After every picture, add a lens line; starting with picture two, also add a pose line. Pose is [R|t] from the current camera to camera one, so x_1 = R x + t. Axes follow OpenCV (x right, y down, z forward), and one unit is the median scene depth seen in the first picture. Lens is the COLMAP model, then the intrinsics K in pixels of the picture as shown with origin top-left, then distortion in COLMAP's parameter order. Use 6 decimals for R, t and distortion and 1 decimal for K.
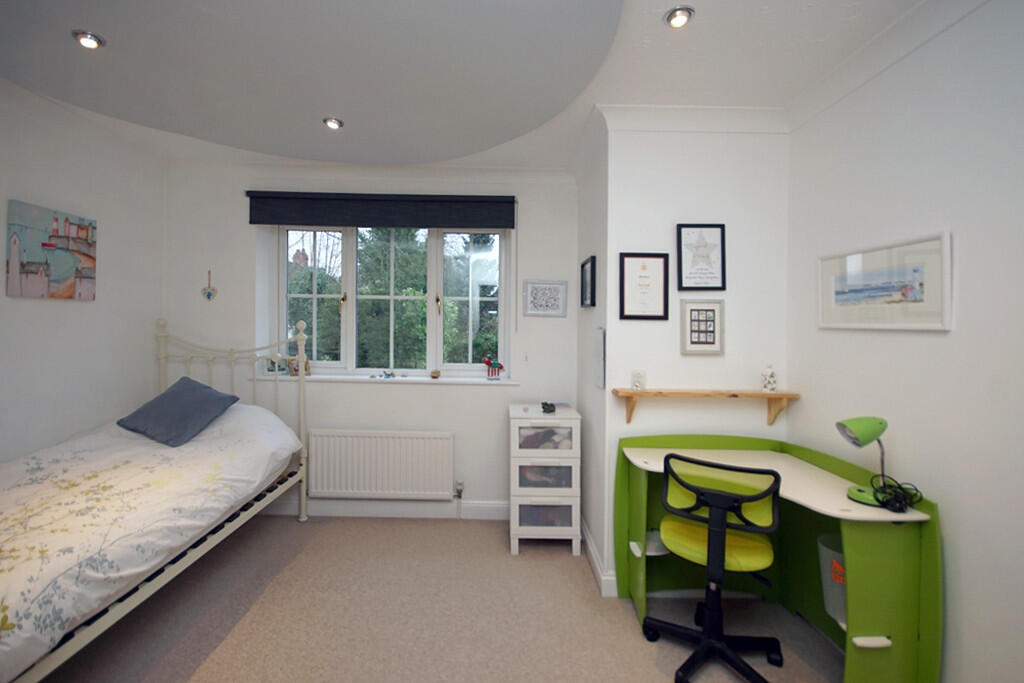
lens RADIAL K [[435.6, 0, 511.3], [0, 435.6, 332.5], [0, 0, 1]] dist [0.000809, -0.000084]
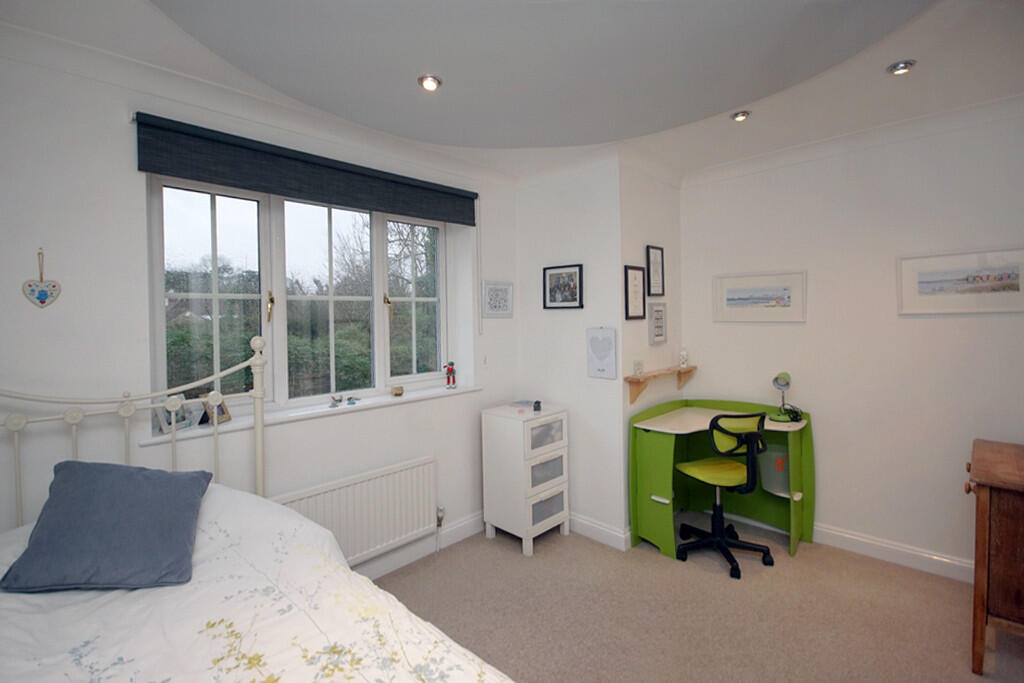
lens RADIAL K [[456.2, 0, 527.5], [0, 456.2, 325.3], [0, 0, 1]] dist [-0.000357, -0.000035]
pose [[0.712644, -0.041640, 0.700289, -0.712119], [0.038989, 0.999045, 0.019728, -0.043405], [-0.700442, 0.013245, 0.713586, 0.242512]]
